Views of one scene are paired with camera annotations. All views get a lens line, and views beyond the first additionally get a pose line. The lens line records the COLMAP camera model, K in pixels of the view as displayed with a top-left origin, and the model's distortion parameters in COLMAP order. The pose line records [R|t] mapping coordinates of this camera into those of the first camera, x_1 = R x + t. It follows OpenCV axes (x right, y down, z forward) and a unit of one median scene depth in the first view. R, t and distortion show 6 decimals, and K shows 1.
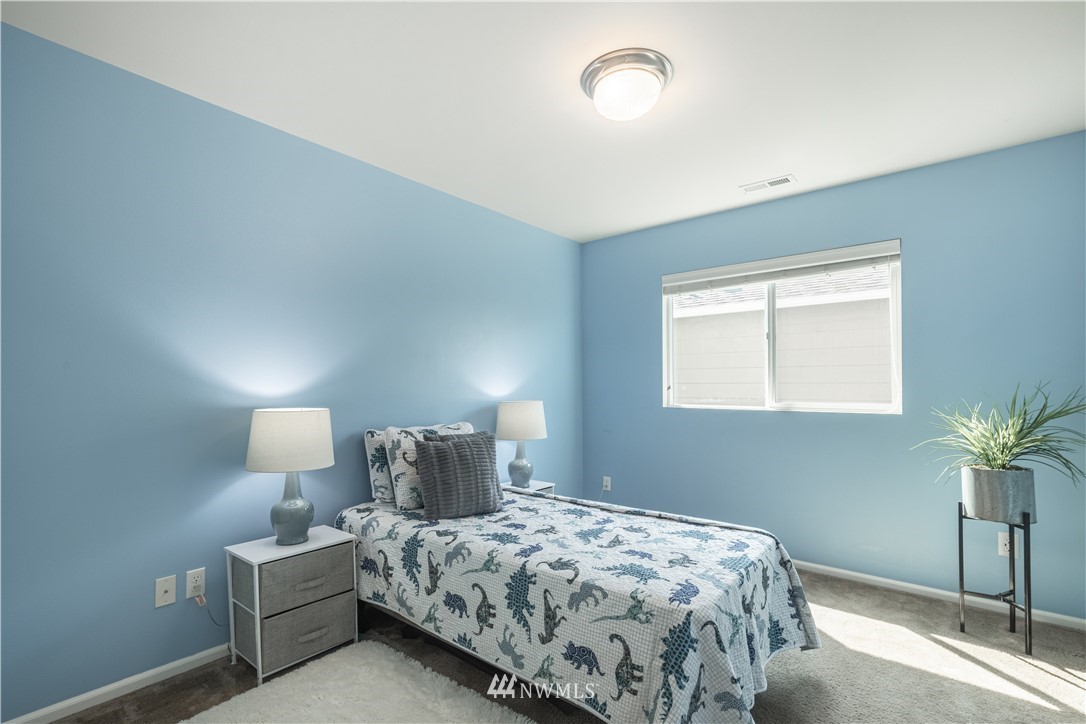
lens RADIAL K [[496.6, 0, 536.3], [0, 496.6, 363.7], [0, 0, 1]] dist [0.003100, 0.000401]
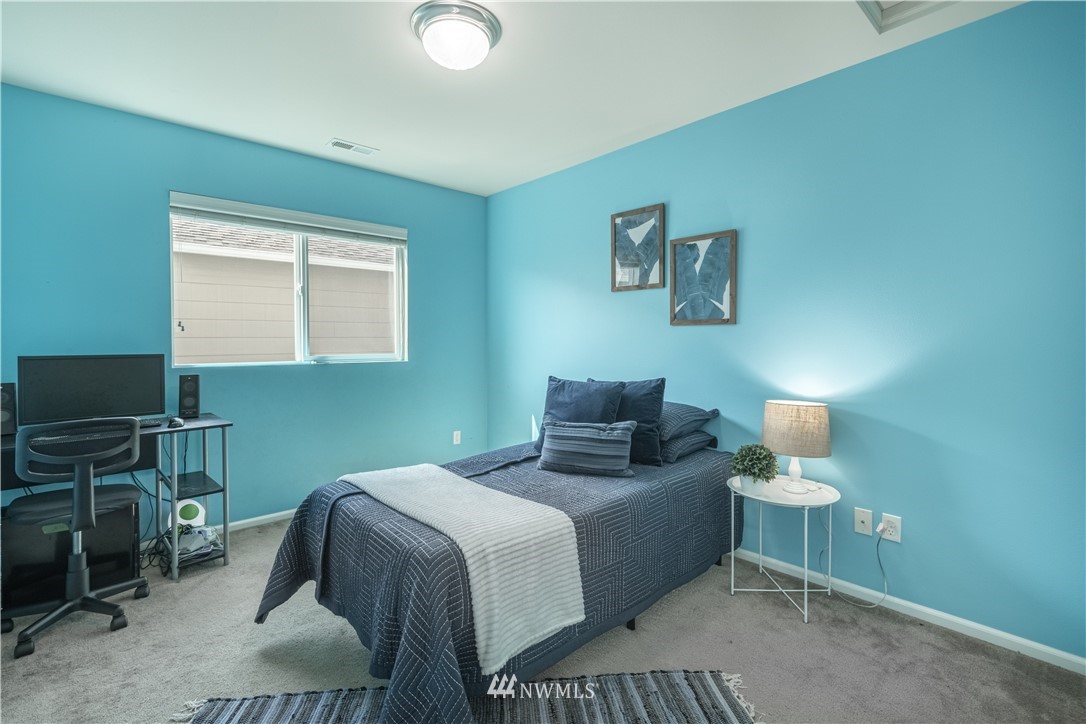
lens RADIAL K [[496.6, 0, 536.3], [0, 496.6, 363.7], [0, 0, 1]] dist [0.003100, 0.000401]
pose [[0.149290, -0.038762, 0.988033, -0.456495], [-0.047586, 0.997792, 0.046335, 0.024469], [-0.987648, -0.053933, 0.147116, 0.385608]]
